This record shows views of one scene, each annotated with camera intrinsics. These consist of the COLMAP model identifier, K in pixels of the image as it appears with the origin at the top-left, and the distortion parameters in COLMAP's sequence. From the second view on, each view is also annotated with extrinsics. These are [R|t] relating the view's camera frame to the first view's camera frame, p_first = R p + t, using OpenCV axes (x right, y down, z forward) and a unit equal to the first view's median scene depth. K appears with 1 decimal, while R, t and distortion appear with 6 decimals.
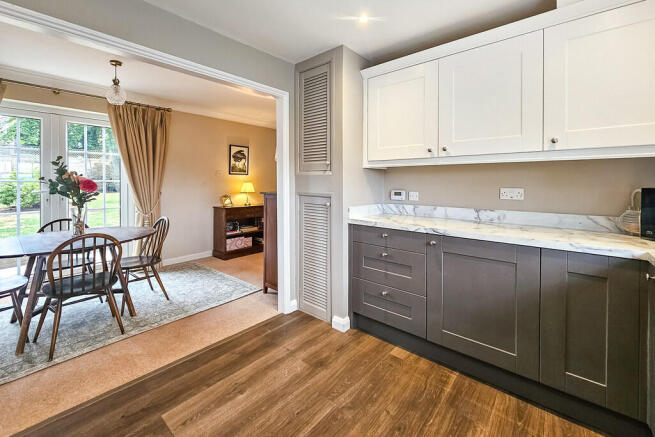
lens RADIAL K [[275.0, 0, 321.9], [0, 275.0, 181.8], [0, 0, 1]] dist [-0.001566, -0.000169]
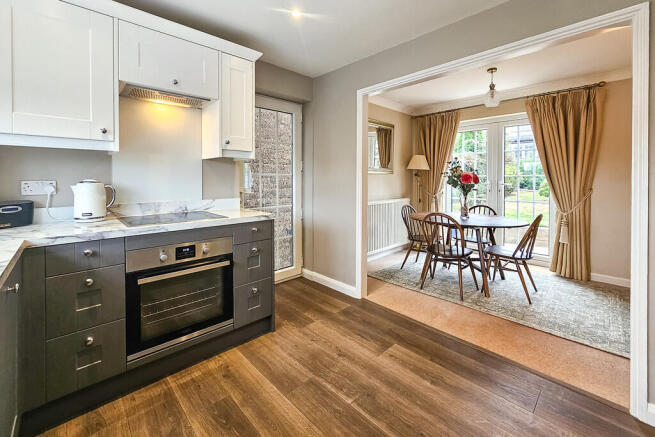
lens RADIAL K [[275.0, 0, 321.9], [0, 275.0, 181.8], [0, 0, 1]] dist [-0.001566, -0.000169]
pose [[-0.098616, 0.016135, -0.994995, 0.474073], [-0.003620, 0.999856, 0.016572, 0.009413], [0.995119, 0.005236, -0.098543, 0.445245]]
